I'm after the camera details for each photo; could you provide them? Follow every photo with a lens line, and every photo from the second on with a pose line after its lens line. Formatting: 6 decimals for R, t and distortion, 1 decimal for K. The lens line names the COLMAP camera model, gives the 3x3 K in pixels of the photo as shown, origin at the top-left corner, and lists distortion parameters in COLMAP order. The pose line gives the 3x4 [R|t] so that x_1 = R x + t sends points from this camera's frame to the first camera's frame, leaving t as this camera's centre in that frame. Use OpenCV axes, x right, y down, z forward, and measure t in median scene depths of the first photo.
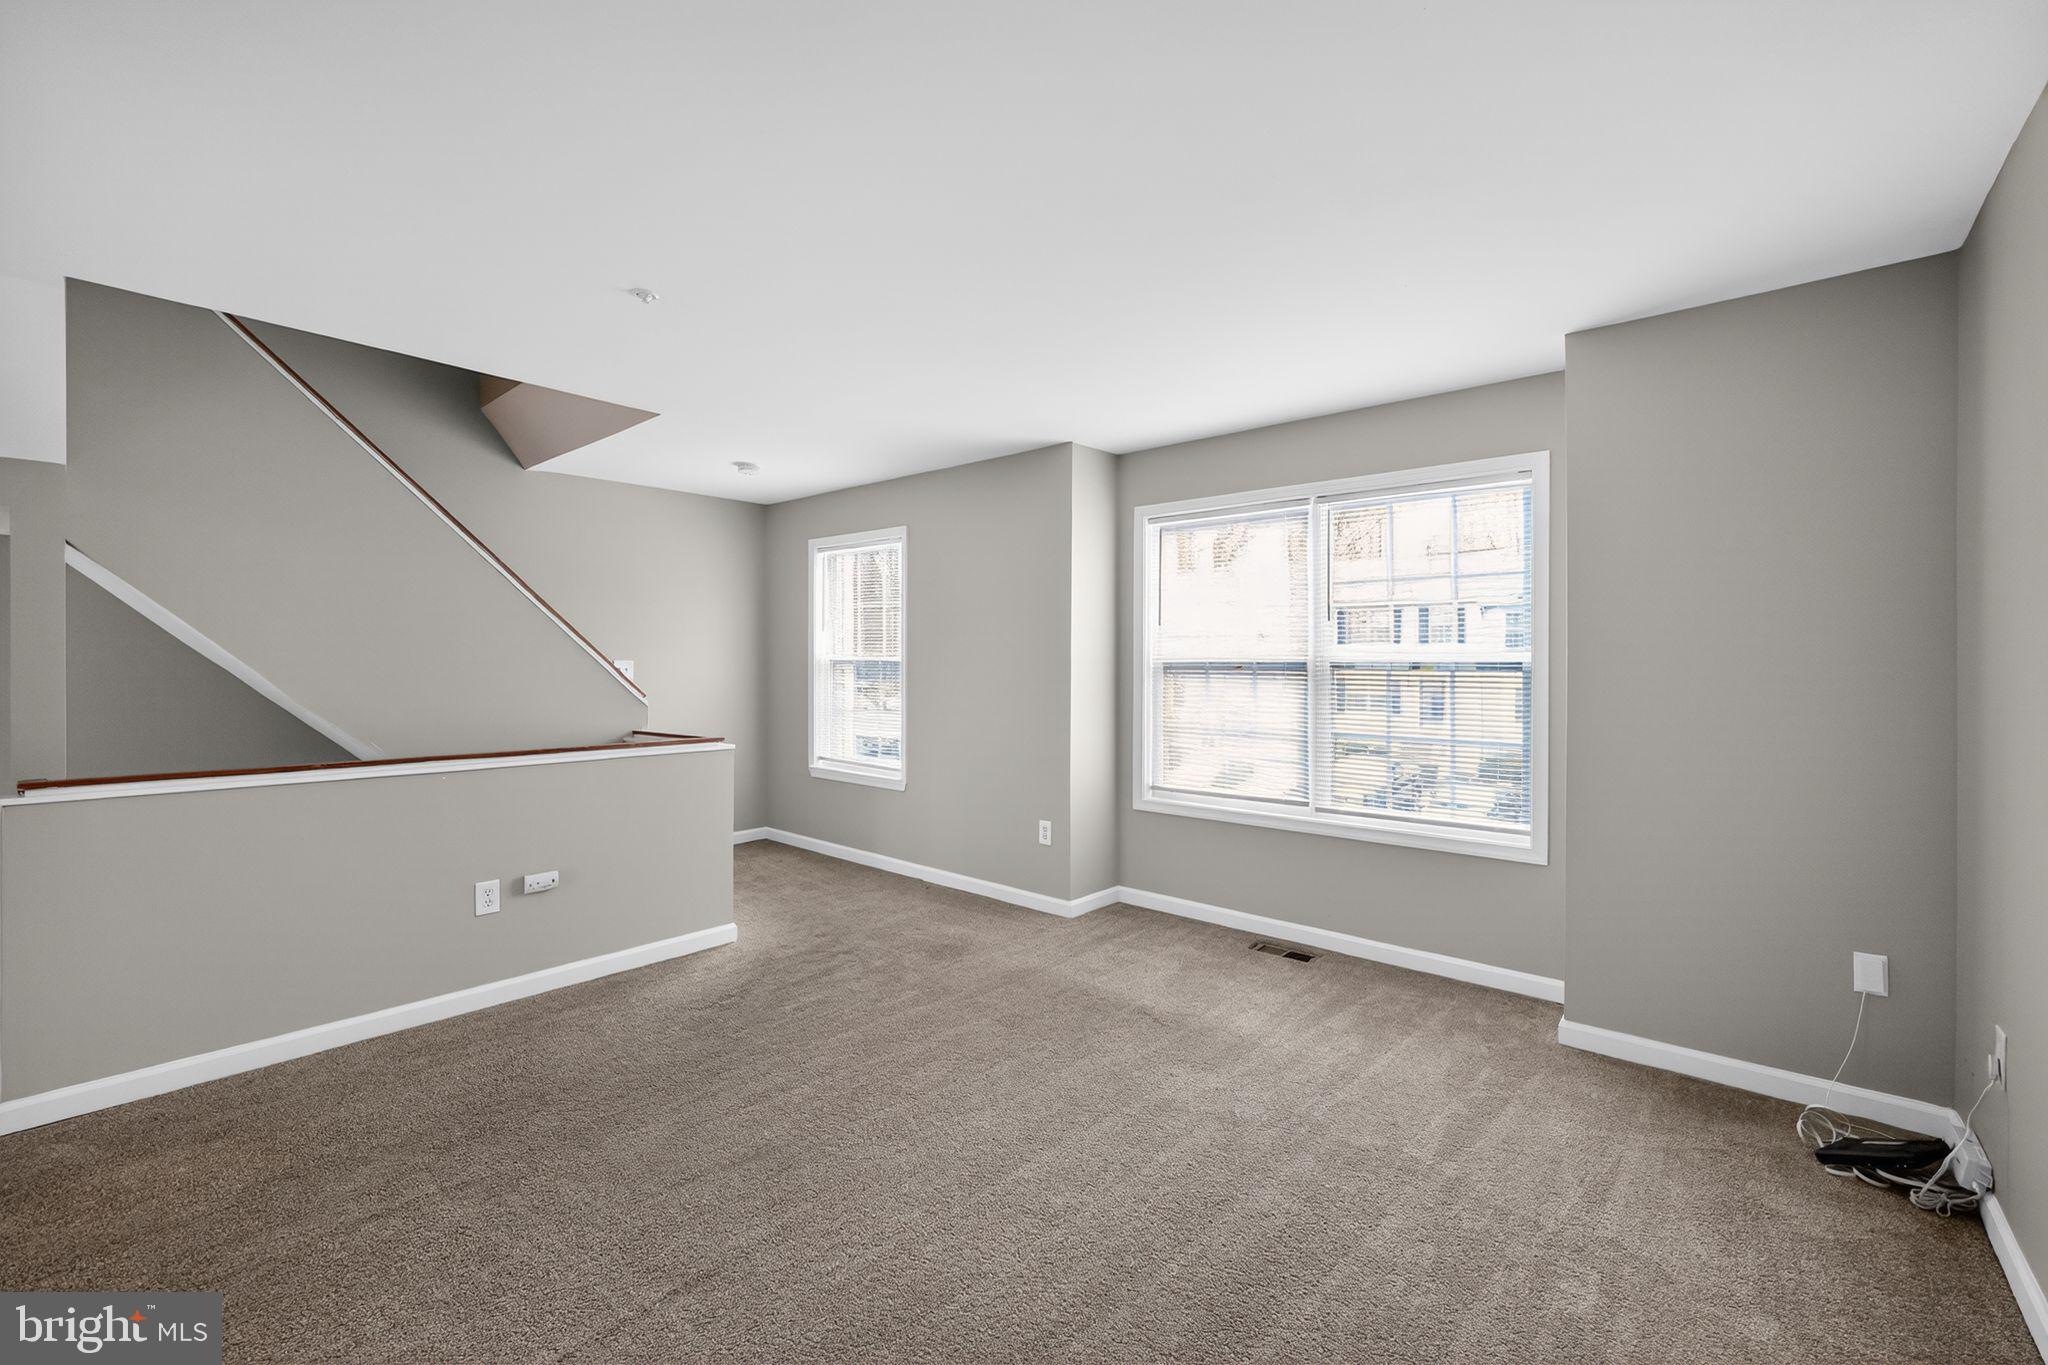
lens RADIAL K [[848.6, 0, 1014.4], [0, 848.6, 660.9], [0, 0, 1]] dist [-0.008714, -0.000182]
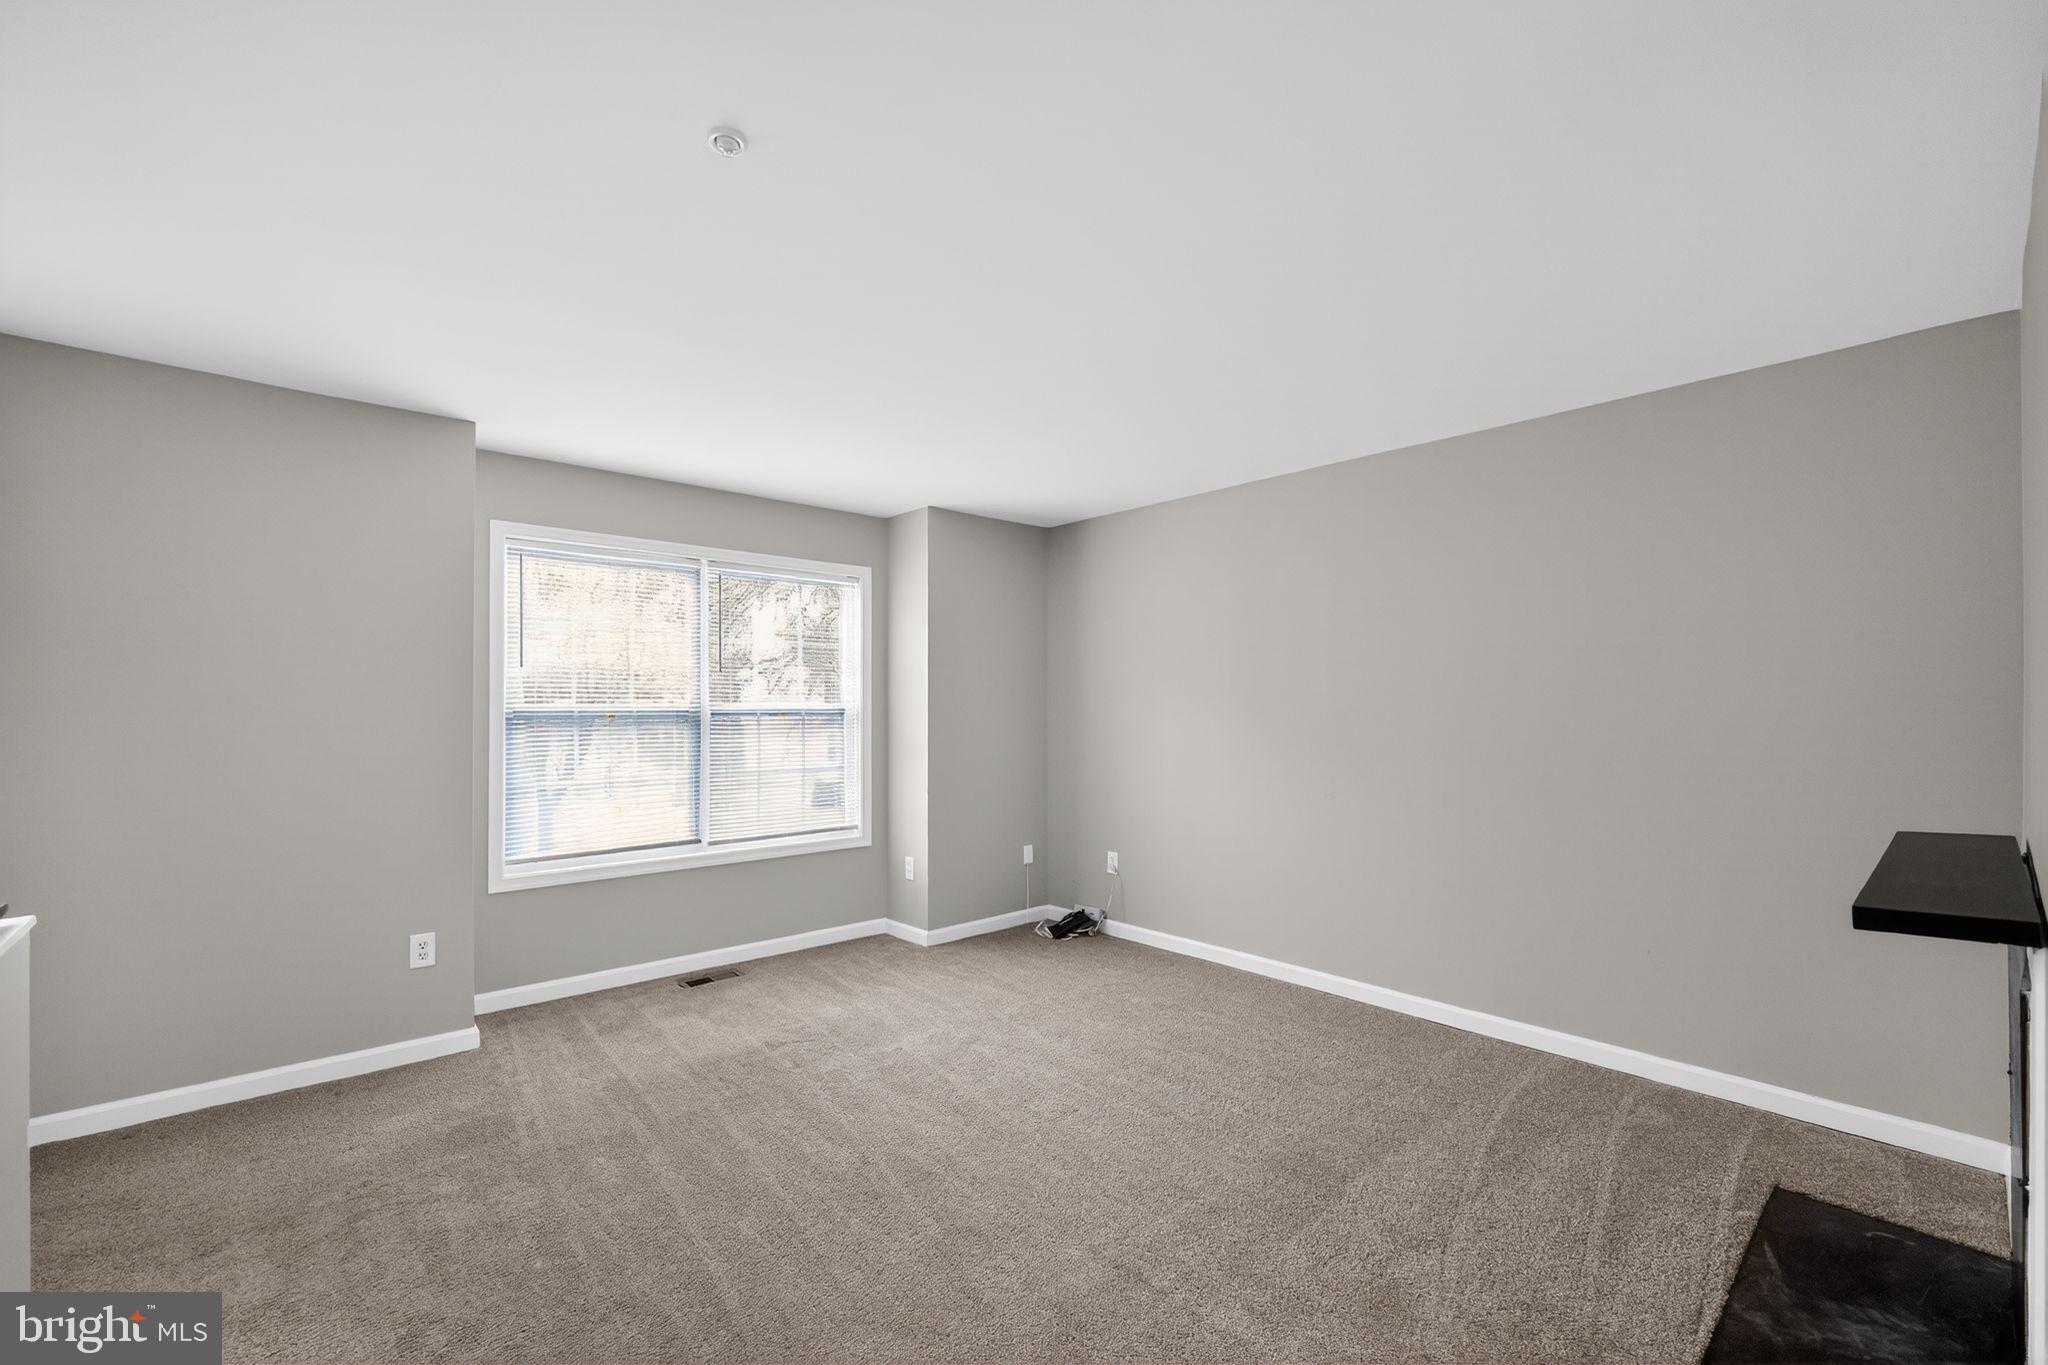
lens RADIAL K [[848.6, 0, 1007.0], [0, 848.6, 699.9], [0, 0, 1]] dist [-0.008714, -0.000182]
pose [[0.135182, 0.006522, 0.990799, -0.734870], [0.006905, 0.999948, -0.007524, -0.001229], [-0.990797, 0.007859, 0.135129, 0.497726]]
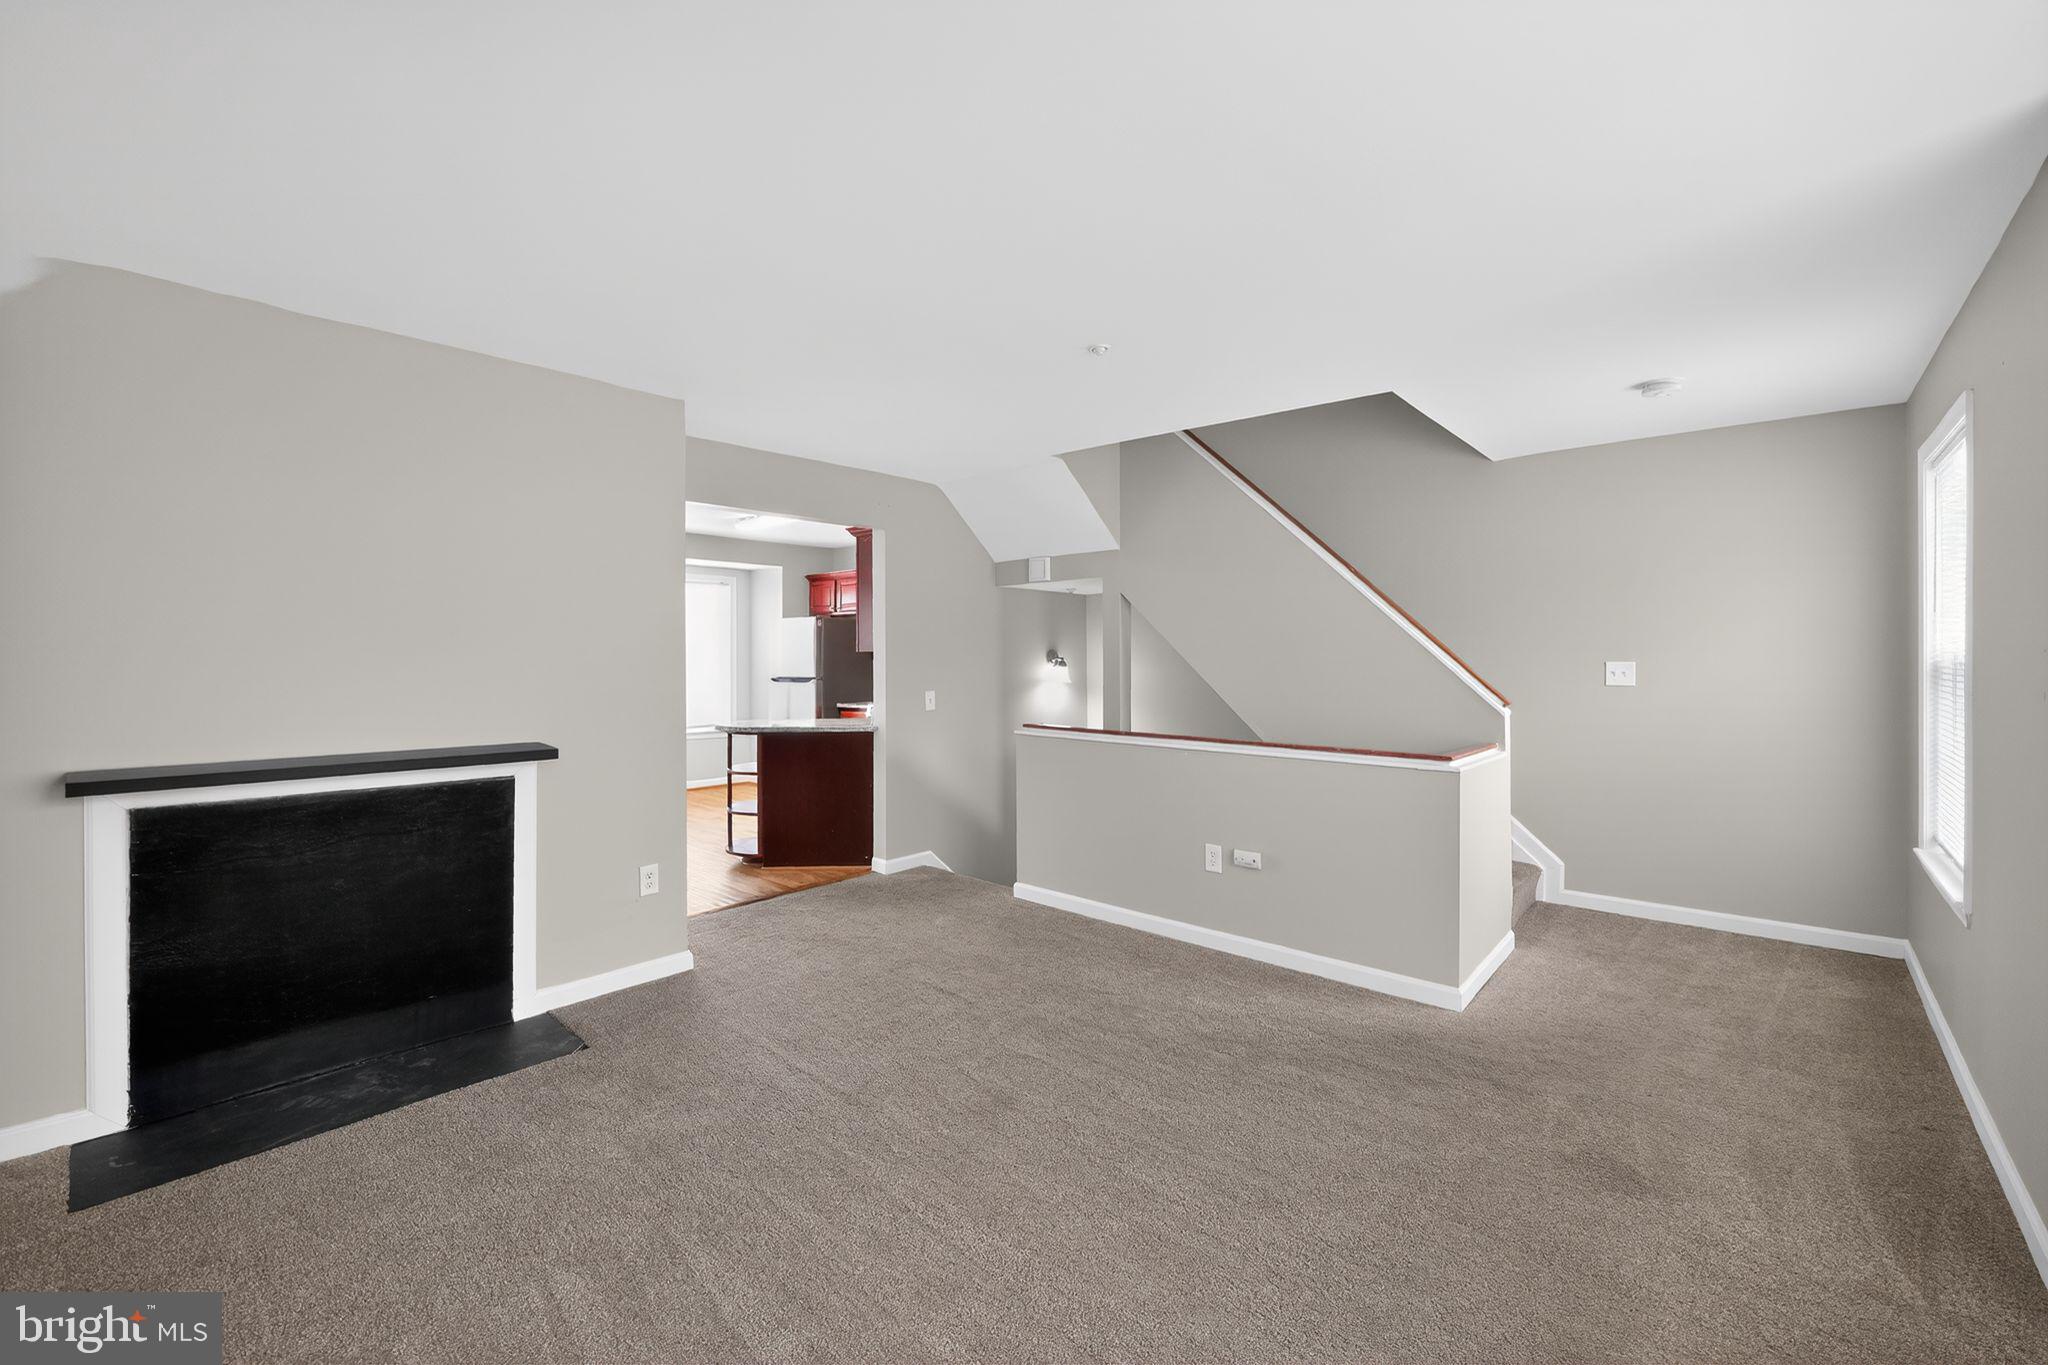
lens RADIAL K [[848.6, 0, 1016.6], [0, 848.6, 661.1], [0, 0, 1]] dist [-0.008714, -0.000182]
pose [[-0.011724, 0.004193, -0.999922, 0.514141], [0.000253, 0.999991, 0.004191, -0.006509], [0.999931, -0.000204, -0.011725, 0.637713]]
